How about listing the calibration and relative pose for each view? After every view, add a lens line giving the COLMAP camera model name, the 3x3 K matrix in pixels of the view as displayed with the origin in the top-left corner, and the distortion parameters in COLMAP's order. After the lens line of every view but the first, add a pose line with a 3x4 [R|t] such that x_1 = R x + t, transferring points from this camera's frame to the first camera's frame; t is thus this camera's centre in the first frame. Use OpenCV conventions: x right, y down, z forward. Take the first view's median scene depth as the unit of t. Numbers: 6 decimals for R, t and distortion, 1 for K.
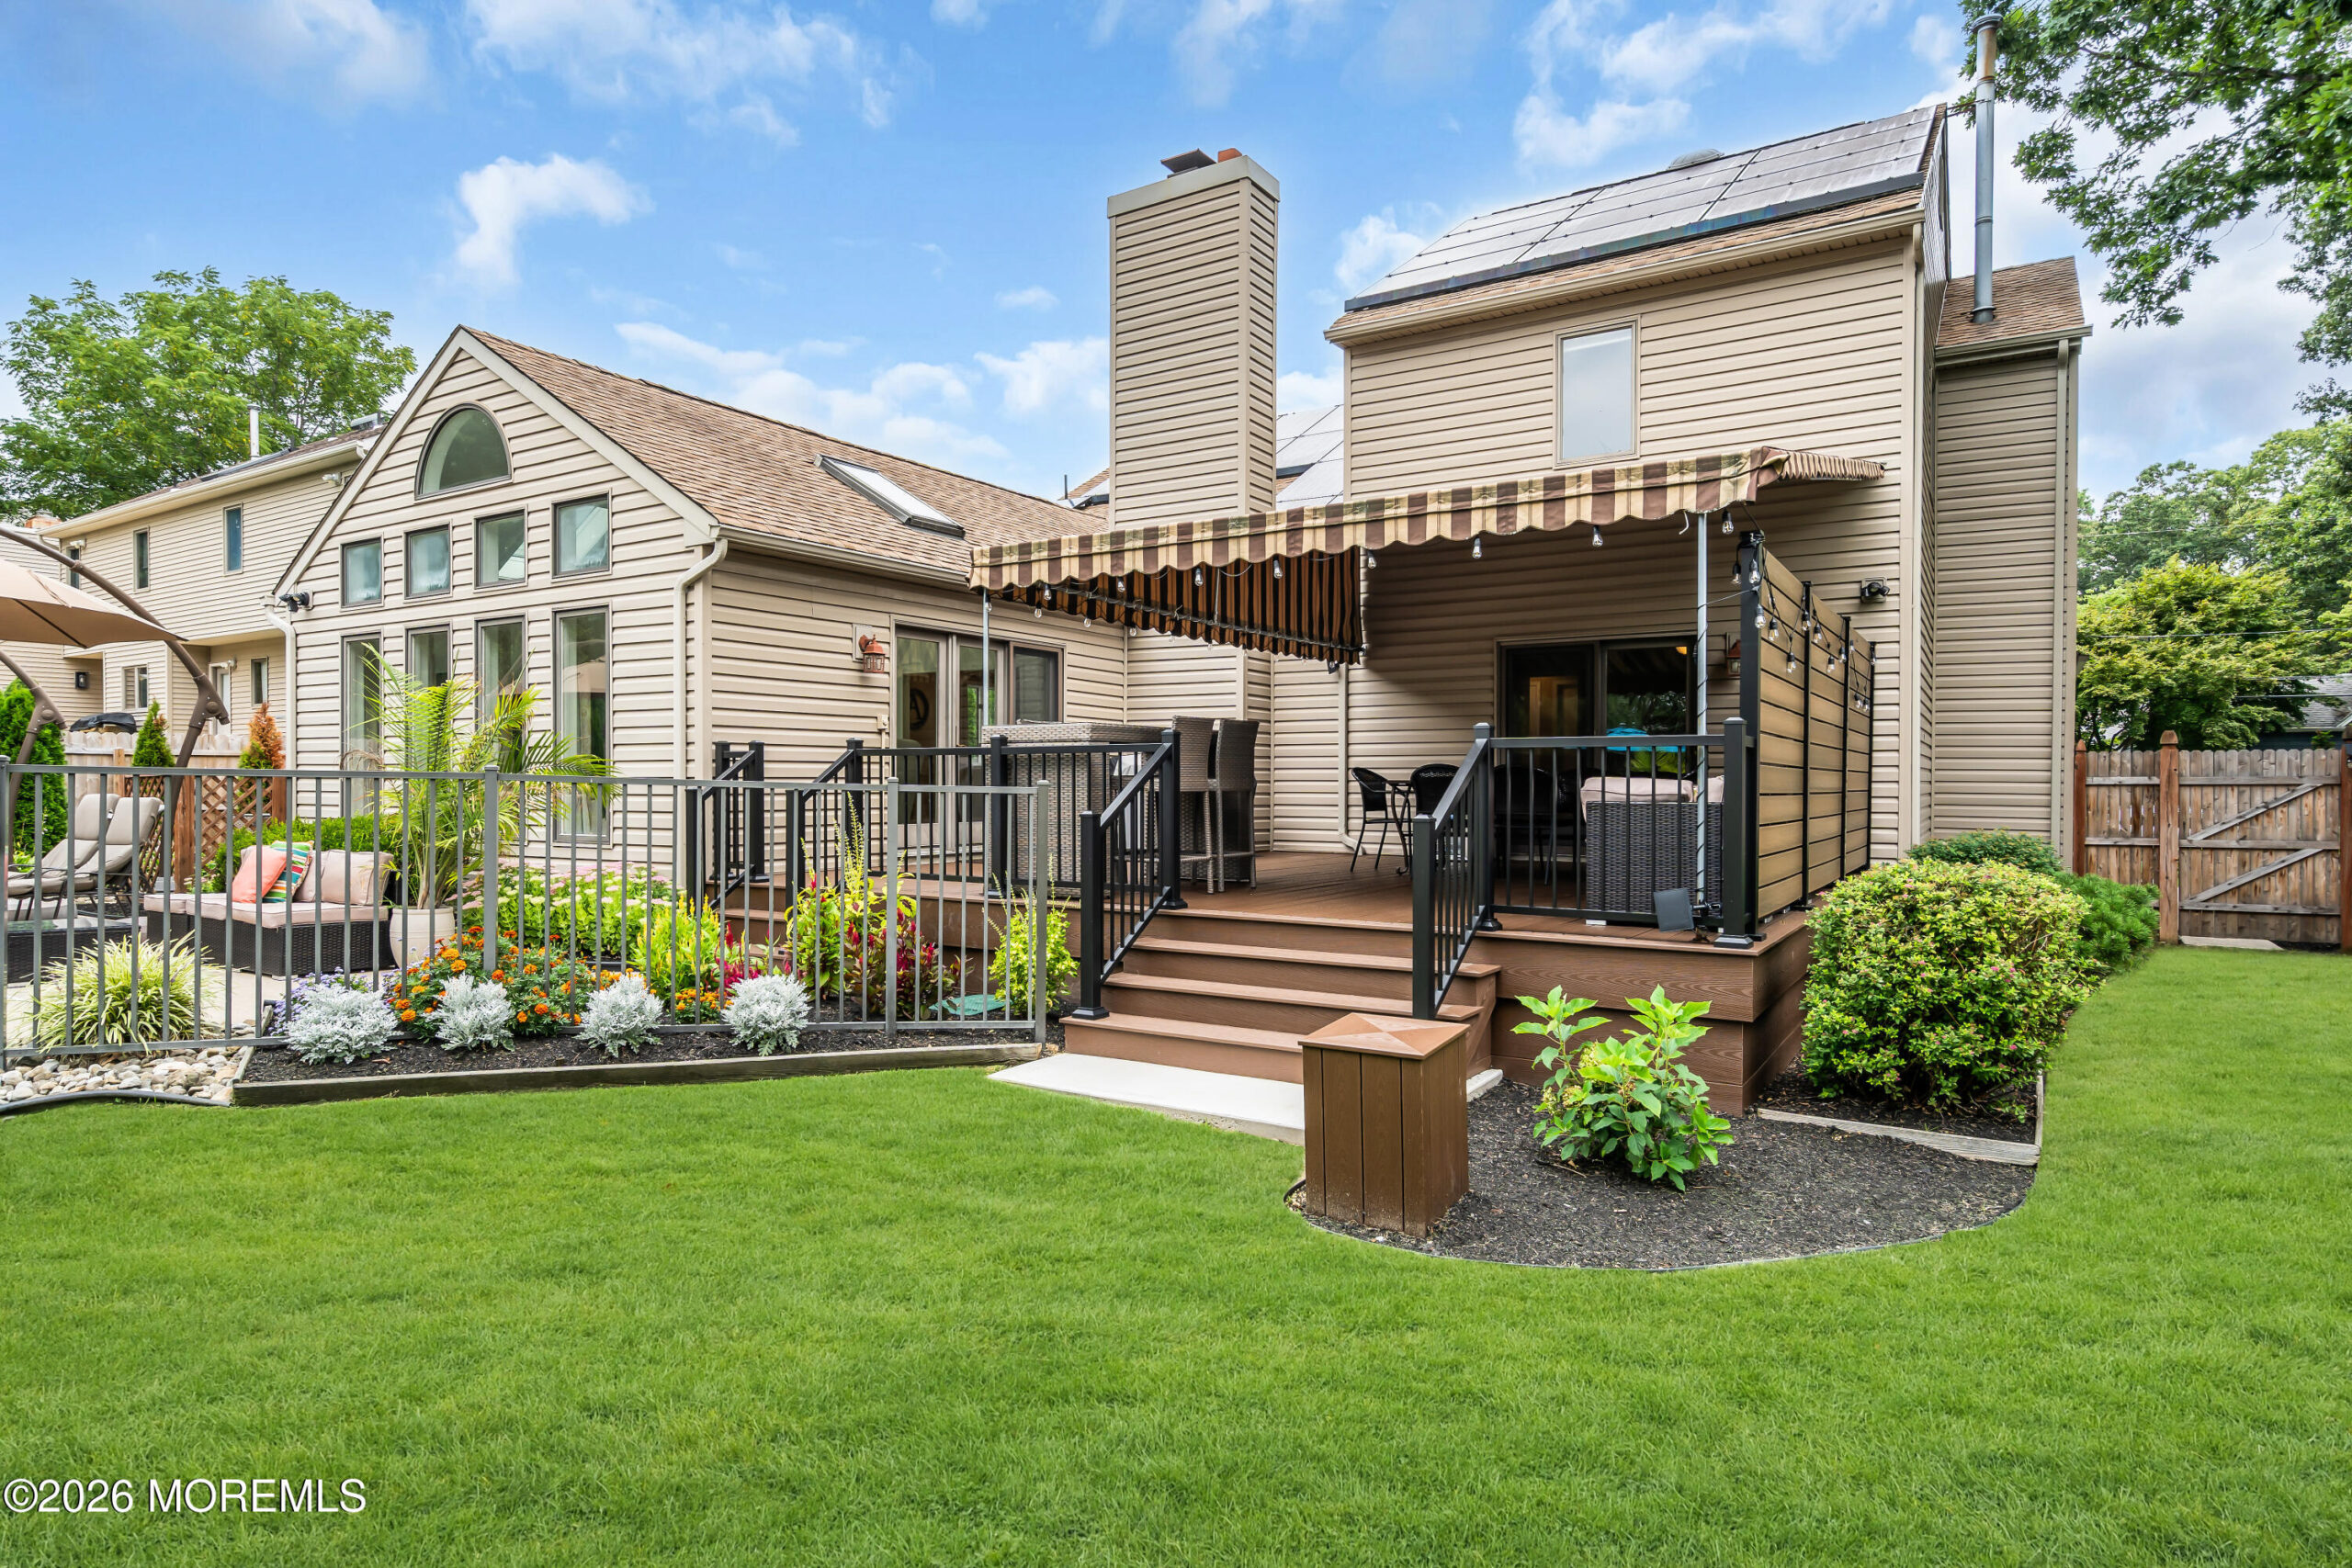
lens RADIAL K [[1311.0, 0, 1159.7], [0, 1311.0, 791.5], [0, 0, 1]] dist [0.000007, 0.000411]
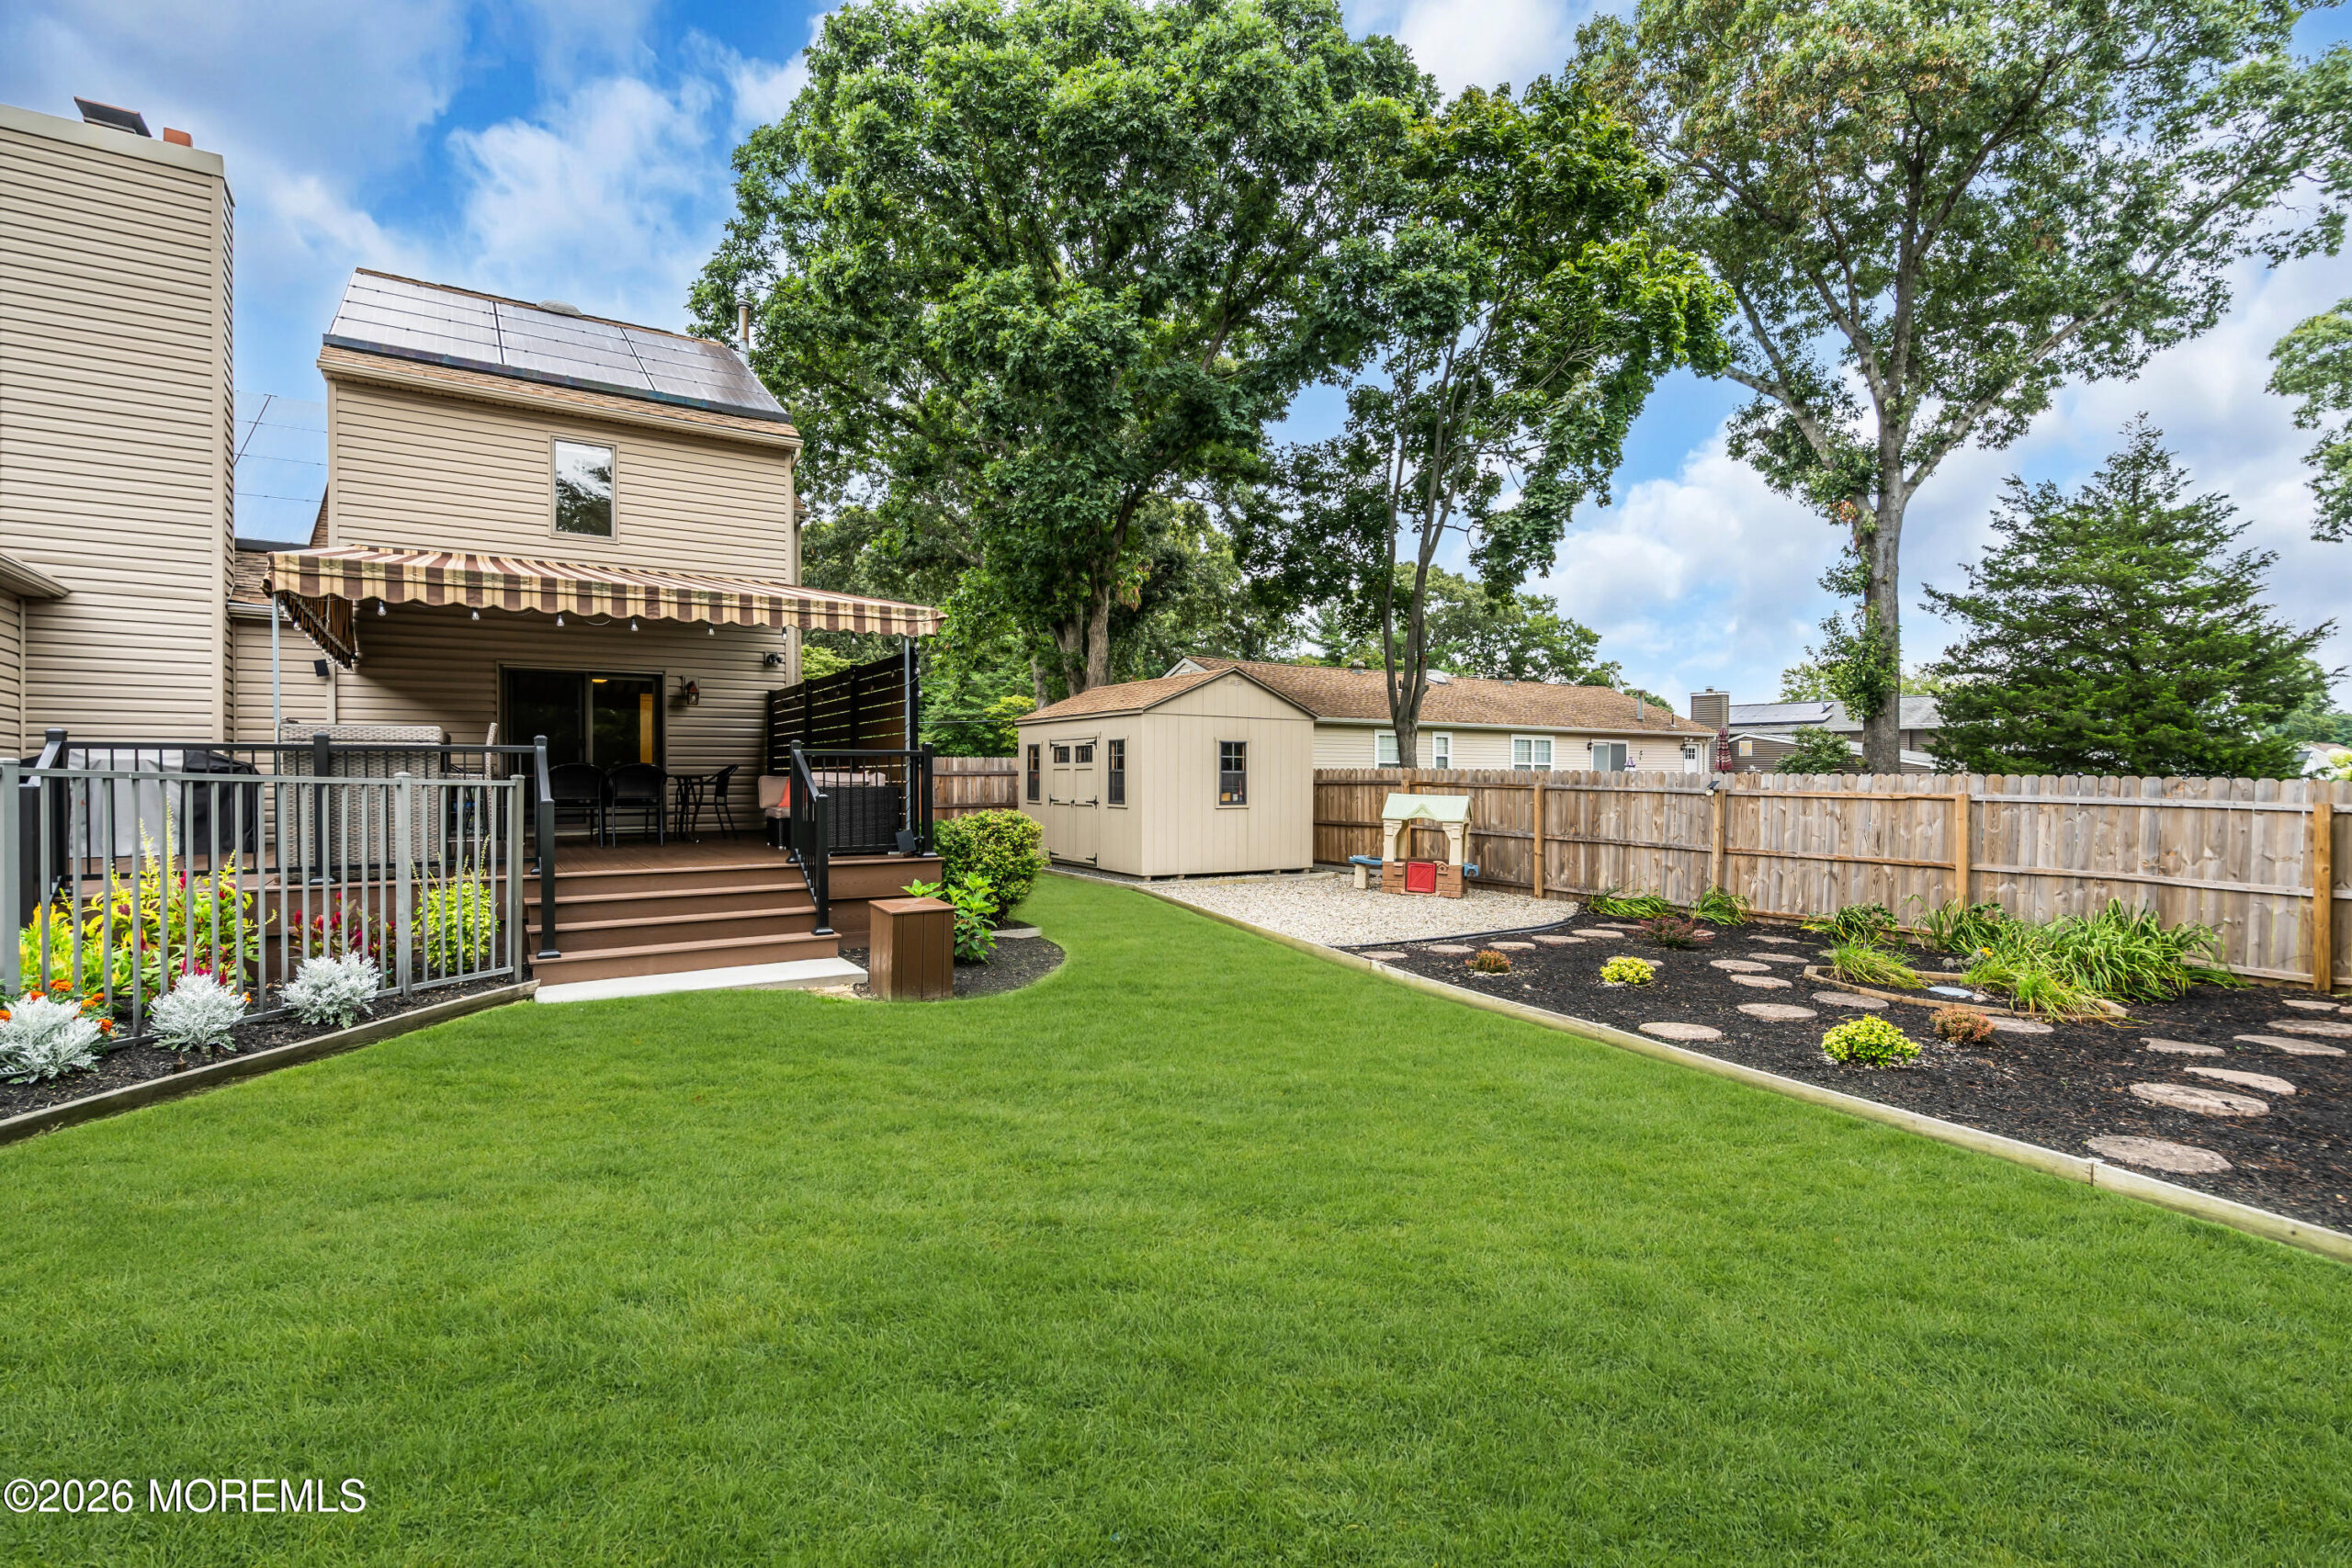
lens RADIAL K [[1066.4, 0, 1159.6], [0, 1066.4, 780.1], [0, 0, 1]] dist [-0.006531, 0.001933]
pose [[0.400364, -0.007491, 0.916326, -0.490415], [0.008747, 0.999952, 0.004353, -0.001503], [-0.916314, 0.006272, 0.400410, 0.013276]]
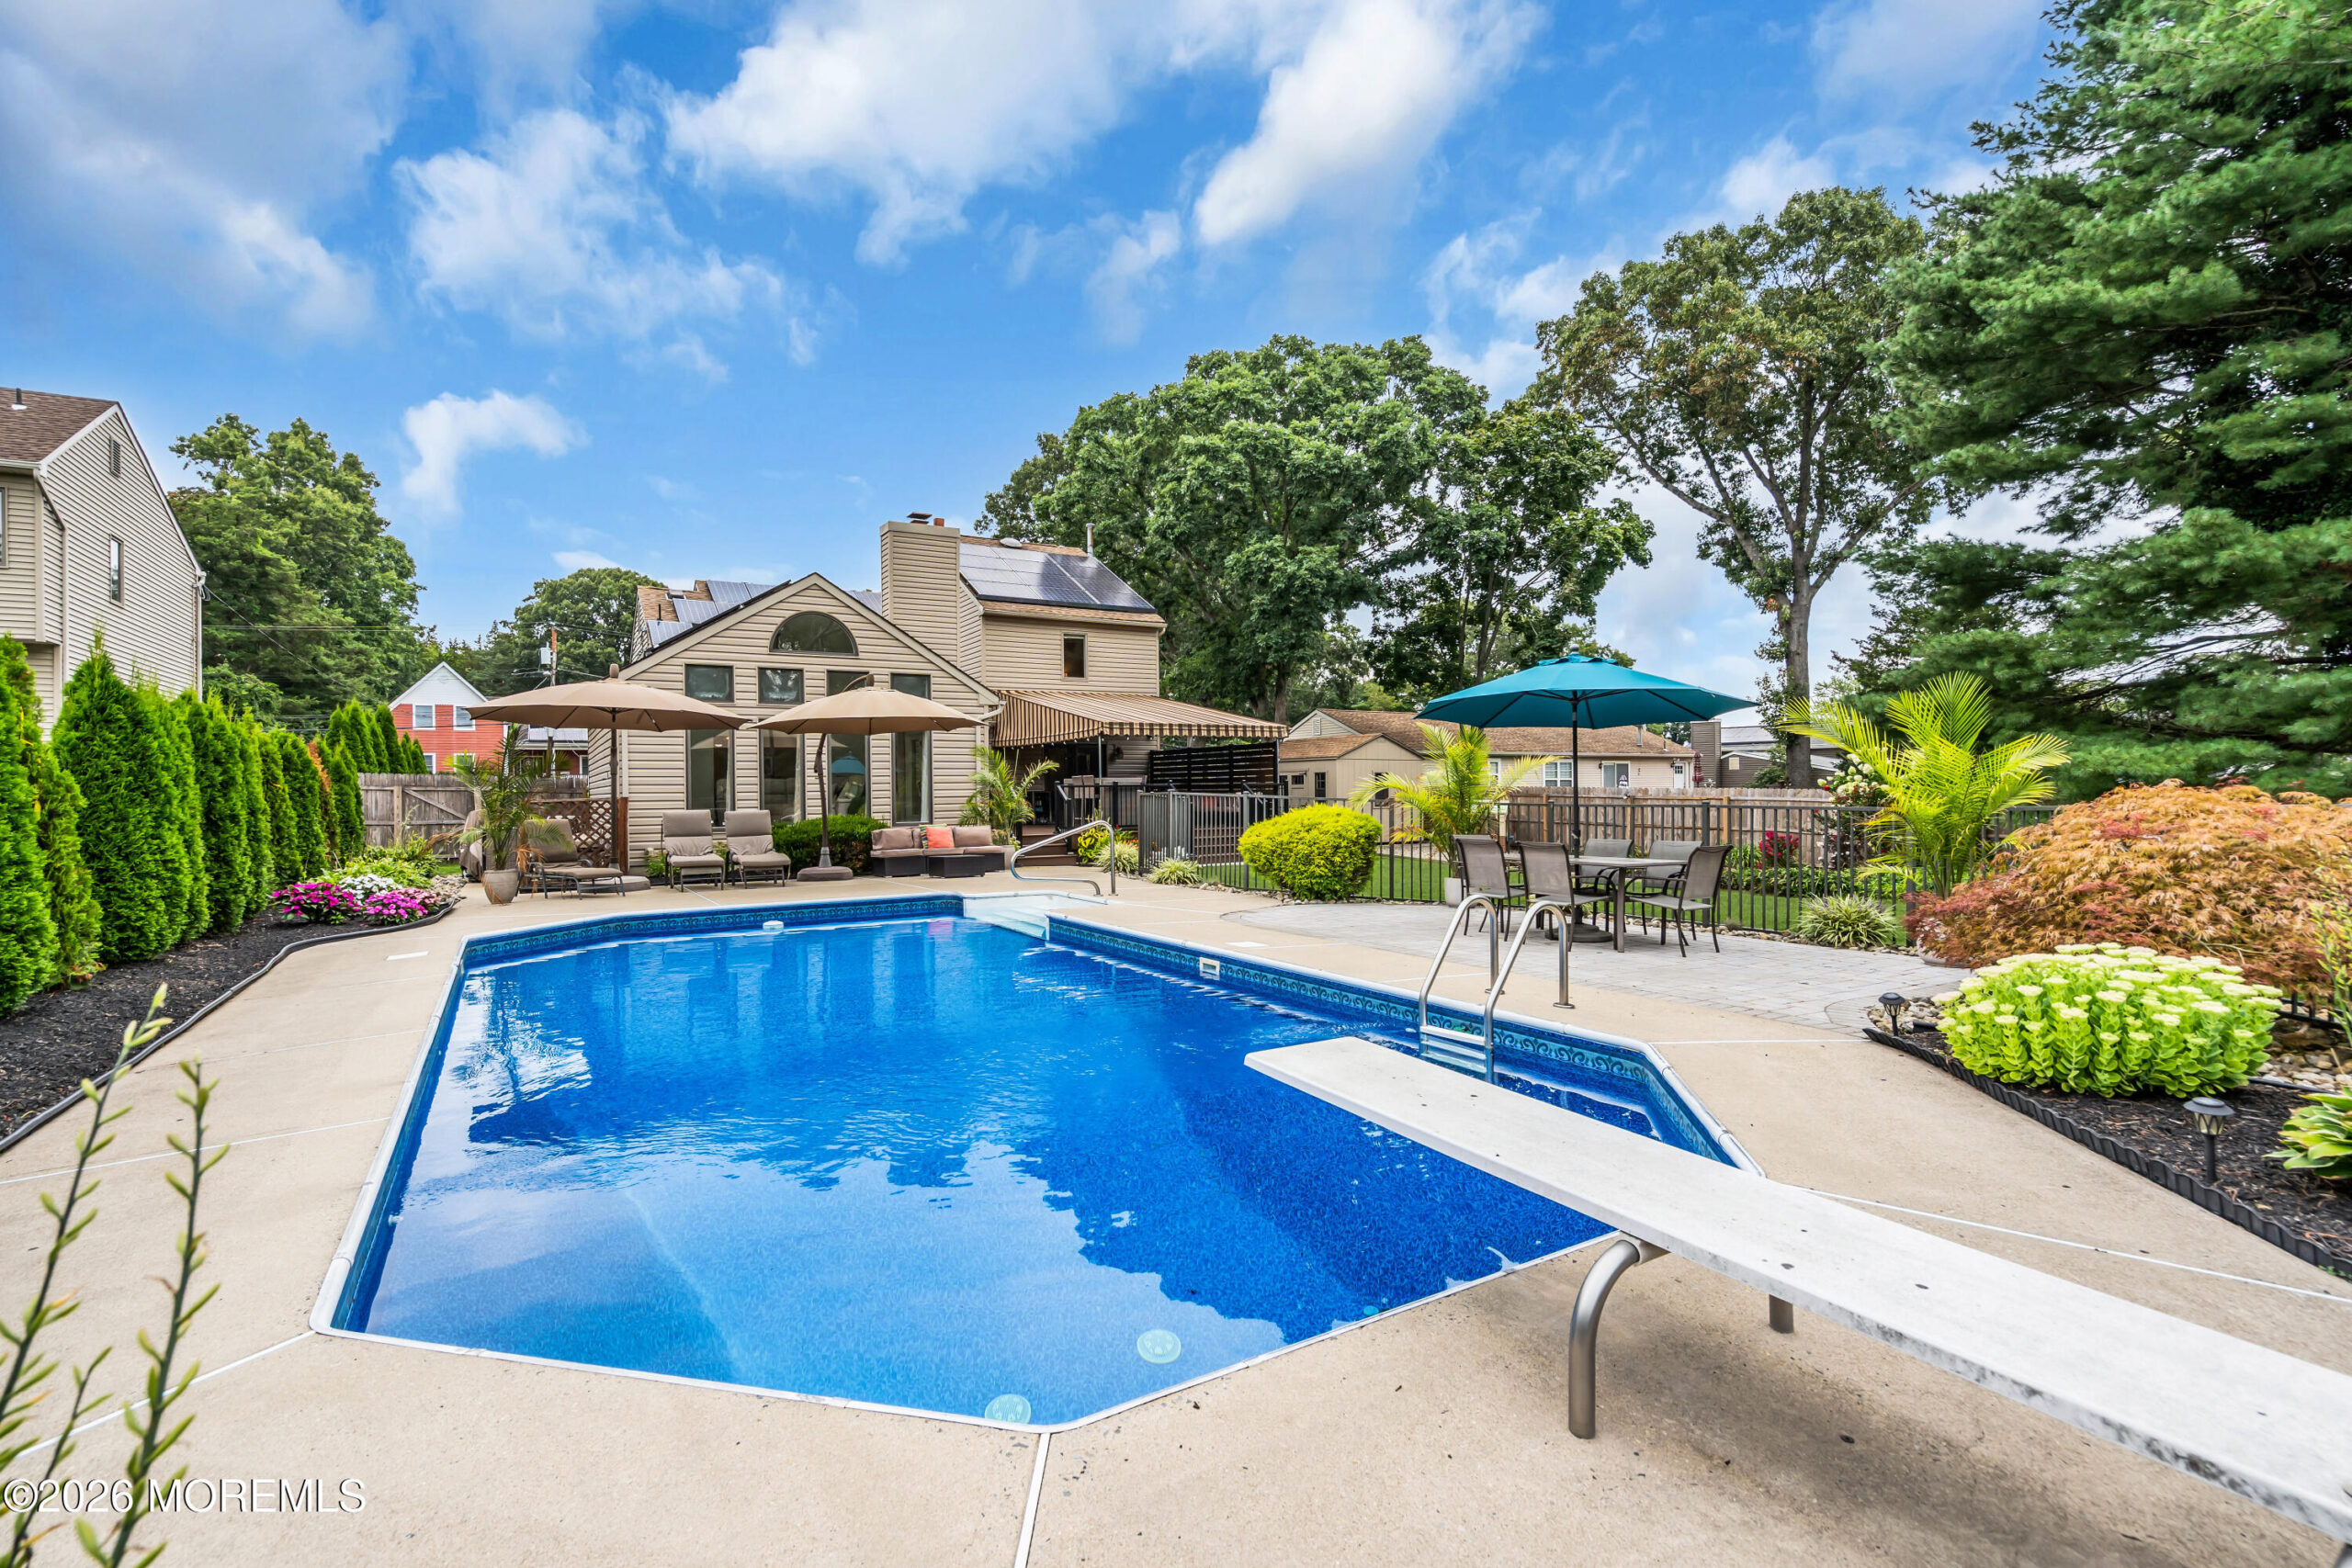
lens RADIAL K [[1066.4, 0, 1164.9], [0, 1066.4, 786.1], [0, 0, 1]] dist [-0.006531, 0.001933]
pose [[0.436441, -0.006200, 0.899711, -1.832657], [0.019023, 0.999816, -0.002338, -0.016725], [-0.899532, 0.018135, 0.436479, -0.189701]]
